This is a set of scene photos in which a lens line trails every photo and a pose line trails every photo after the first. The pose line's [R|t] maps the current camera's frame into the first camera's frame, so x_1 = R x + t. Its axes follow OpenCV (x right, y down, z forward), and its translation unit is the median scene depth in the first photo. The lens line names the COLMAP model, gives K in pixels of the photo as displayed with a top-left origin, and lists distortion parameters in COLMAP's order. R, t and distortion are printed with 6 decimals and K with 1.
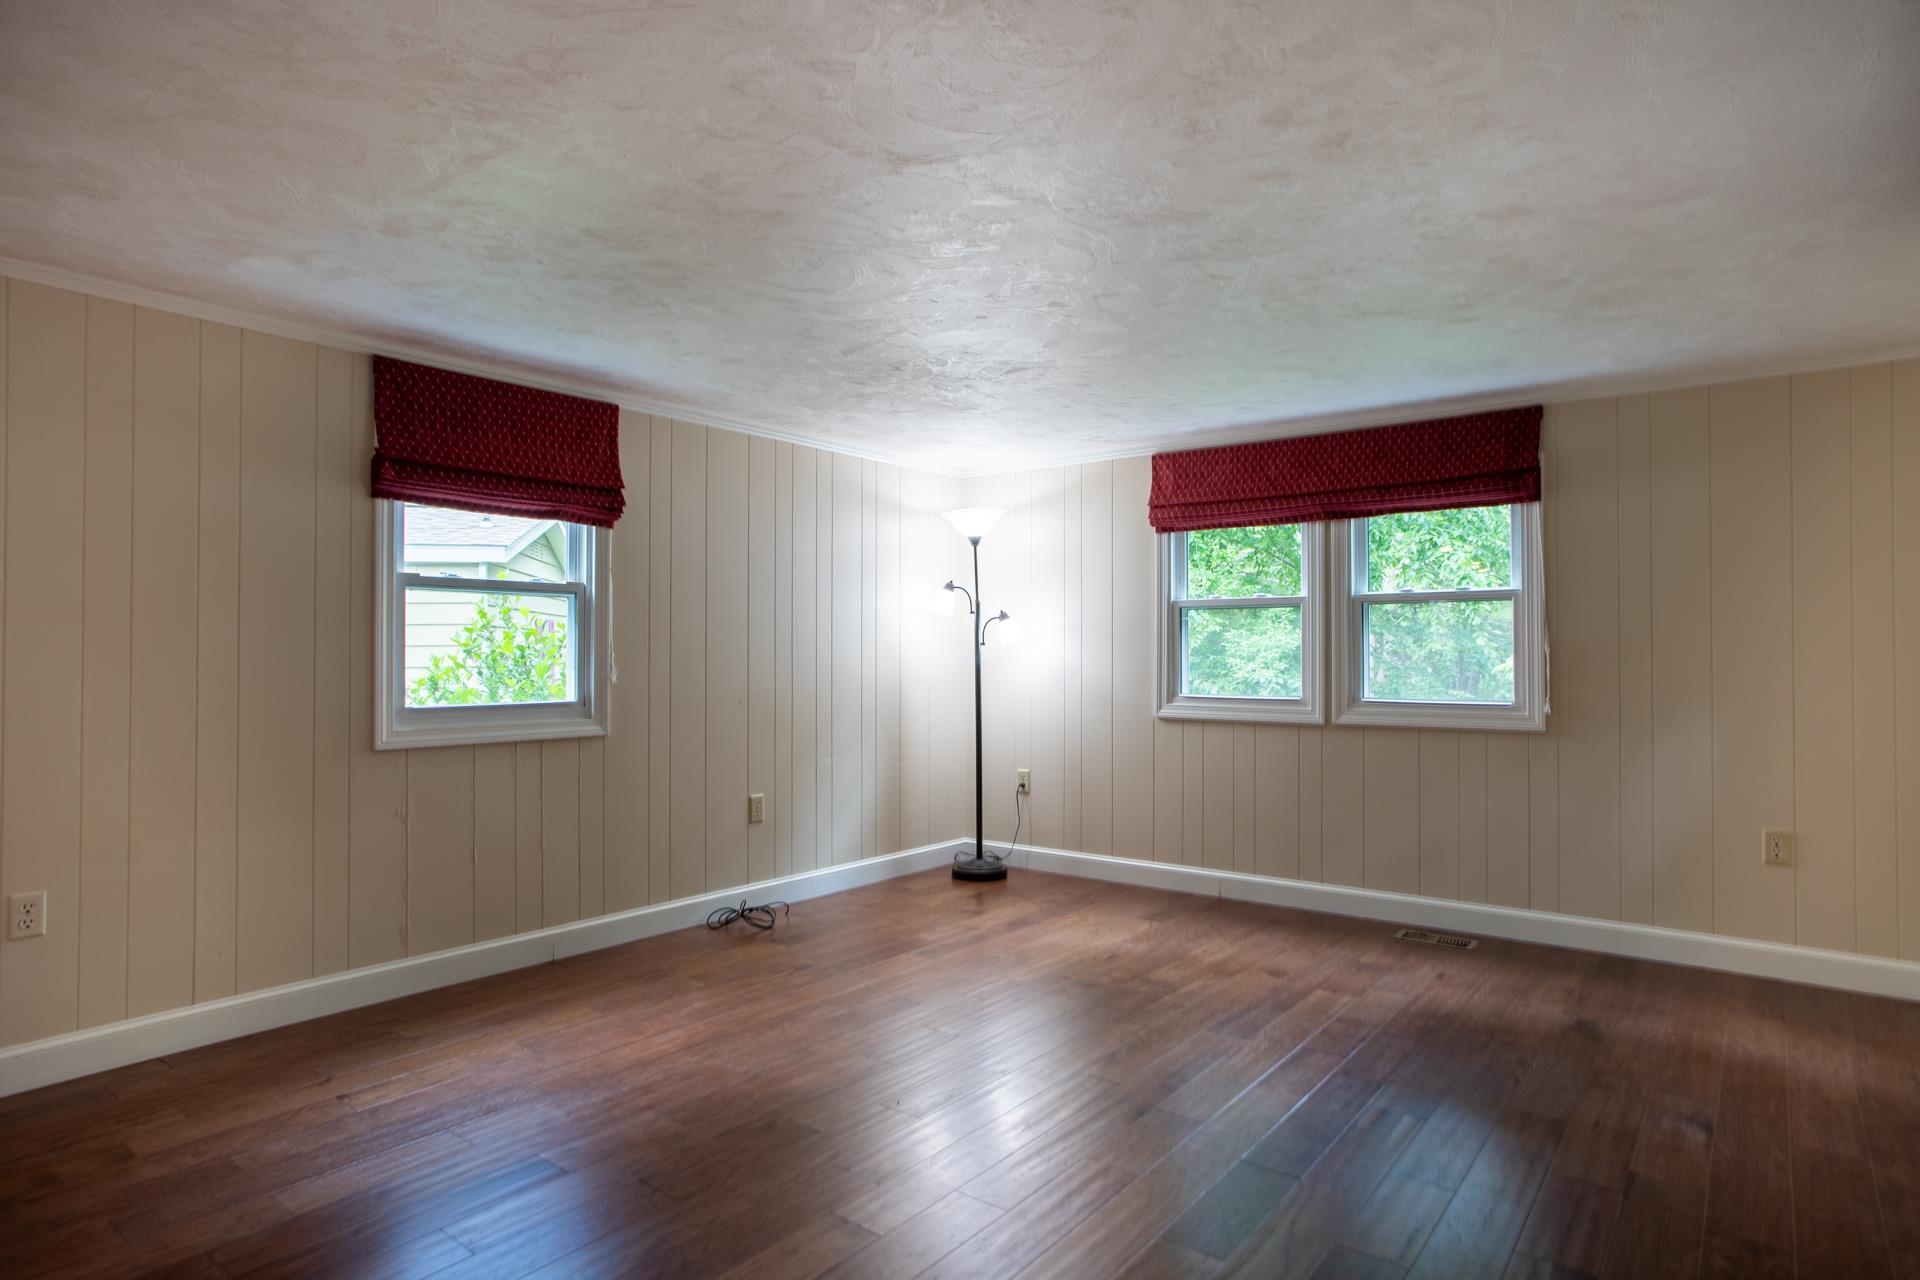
lens RADIAL K [[1064.1, 0, 952.4], [0, 1064.1, 634.1], [0, 0, 1]] dist [-0.018191, 0.011071]
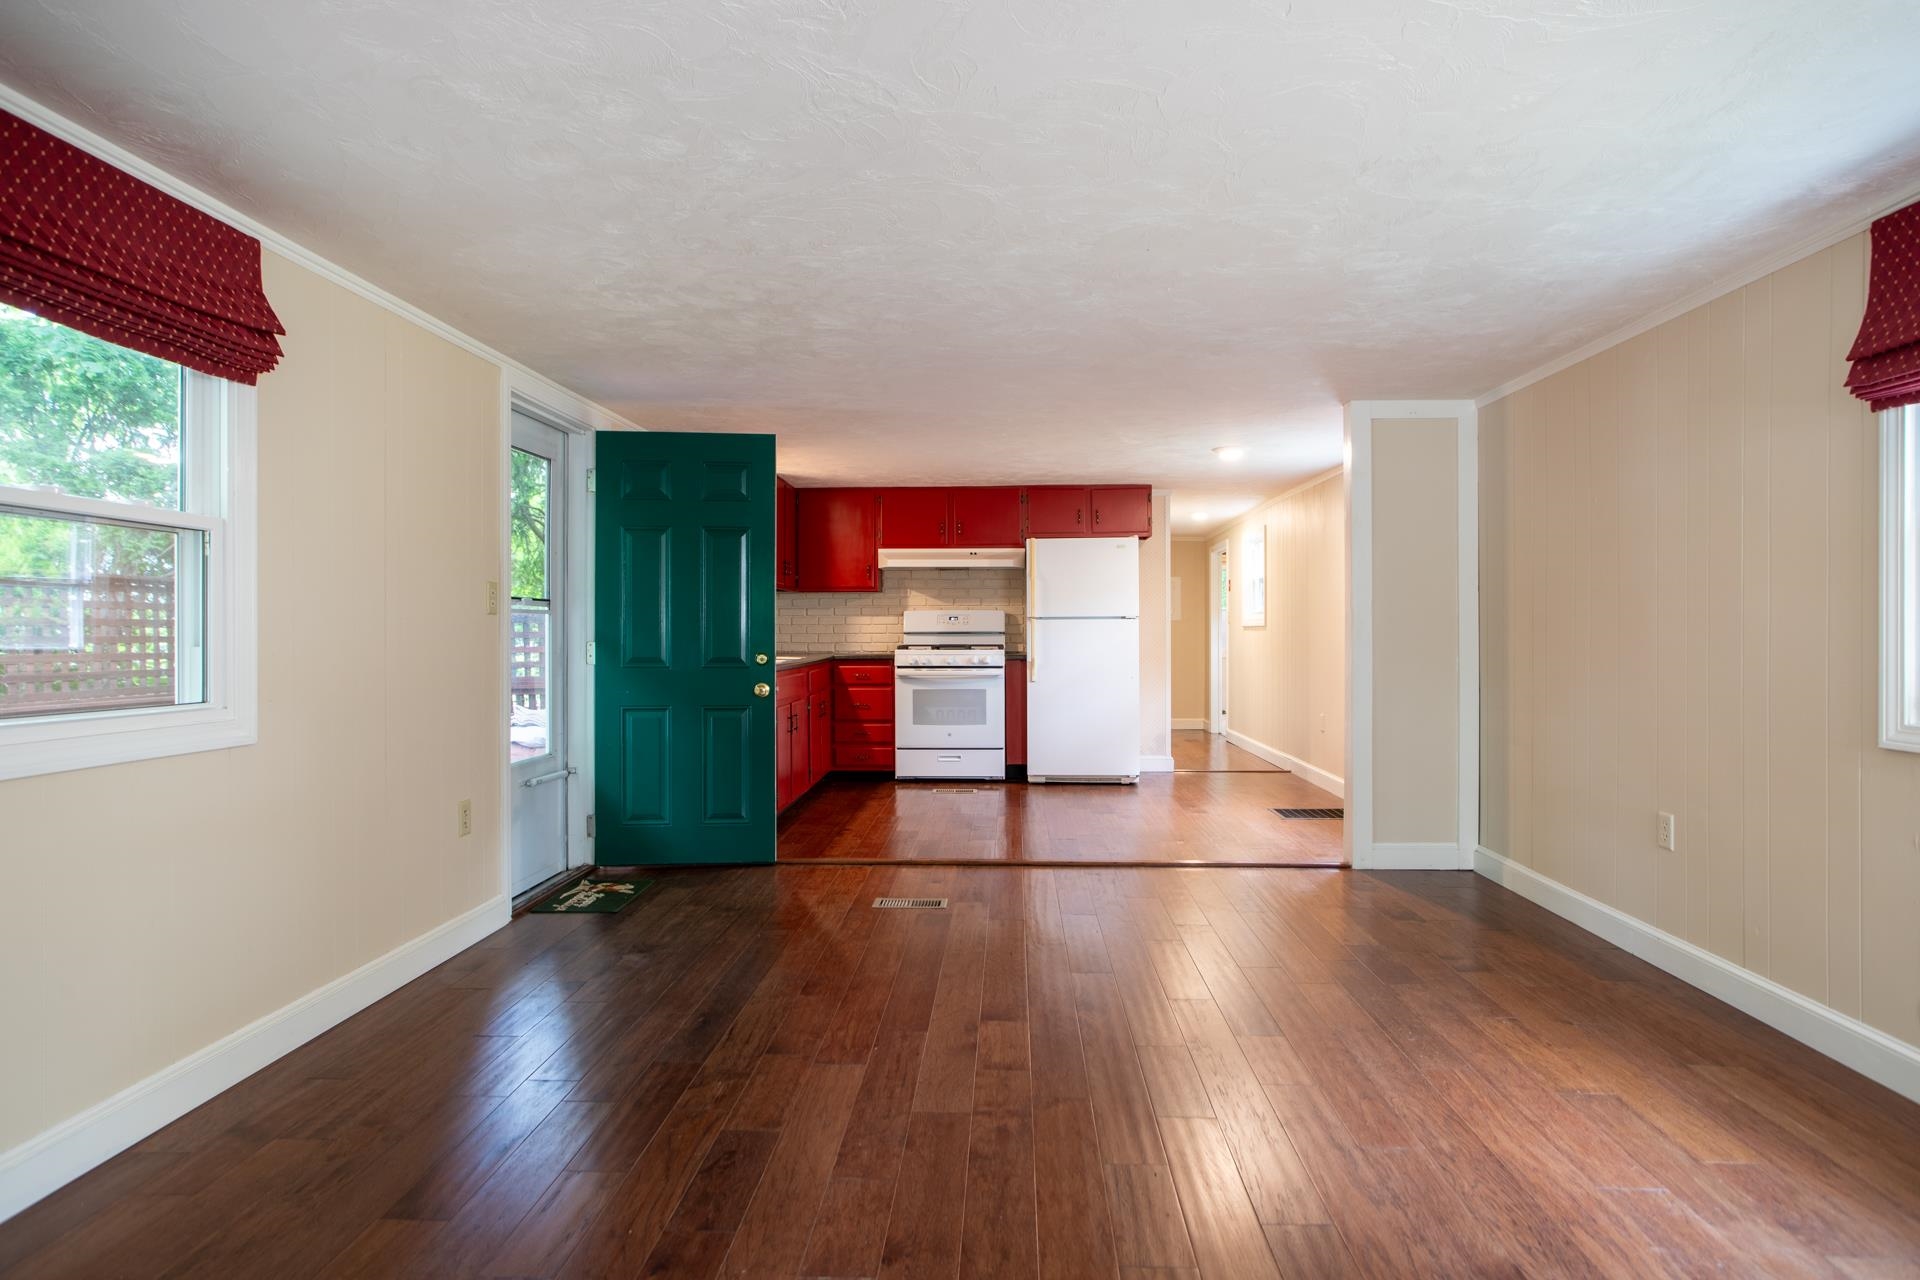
lens RADIAL K [[1064.1, 0, 969.0], [0, 1064.1, 633.1], [0, 0, 1]] dist [-0.018191, 0.011071]
pose [[-0.813556, 0.004082, -0.581472, 0.354412], [0.013556, 0.999837, -0.011948, 0.024851], [0.581329, -0.017603, -0.813479, 1.051818]]
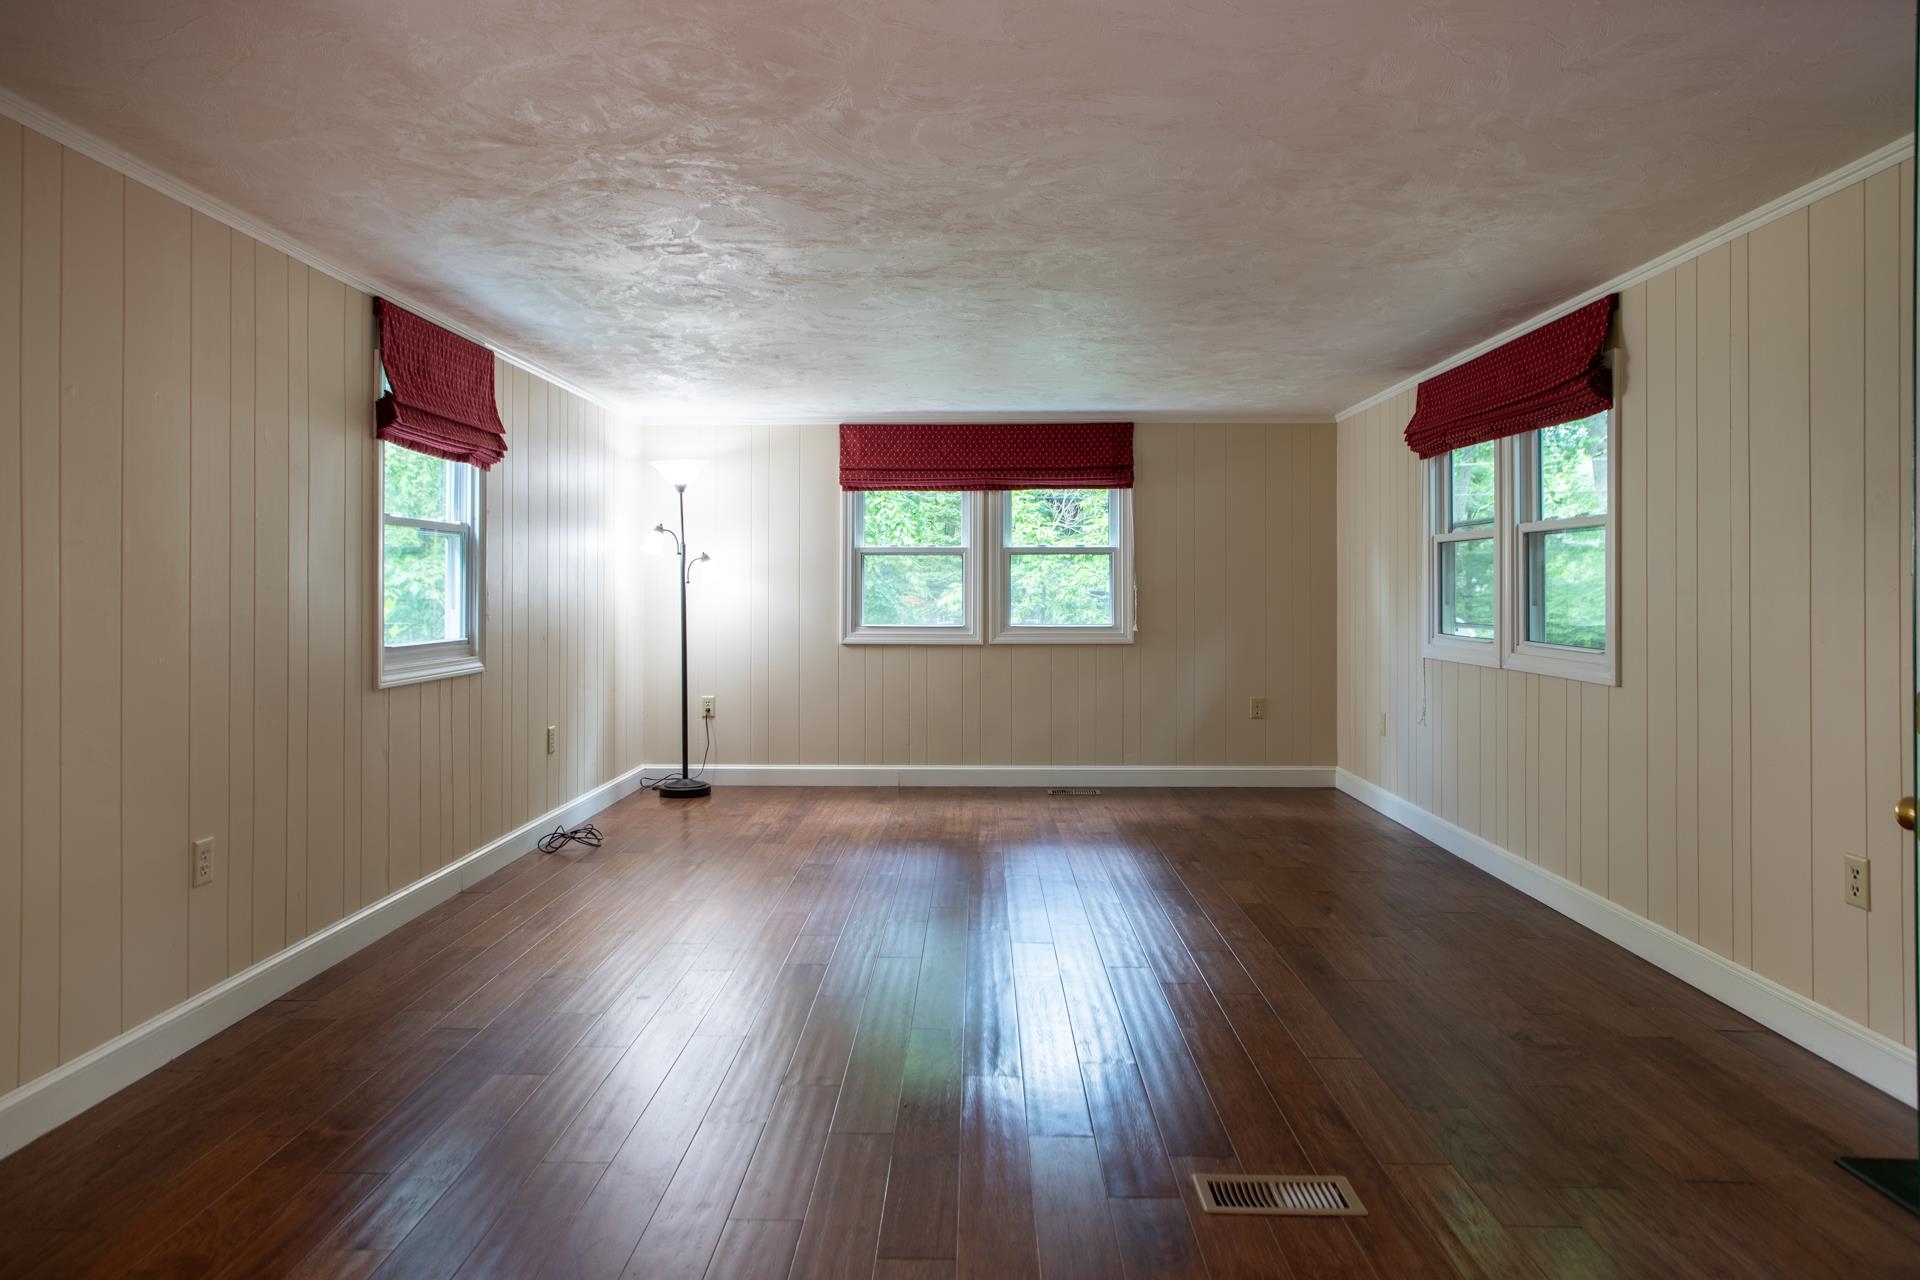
lens RADIAL K [[1219.5, 0, 916.0], [0, 1219.5, 578.7], [0, 0, 1]] dist [-0.032332, 0.034825]
pose [[0.810681, 0.003869, 0.585475, -0.592539], [-0.010047, 0.999923, 0.007303, -0.006827], [-0.585401, -0.011803, 0.810658, -0.176775]]
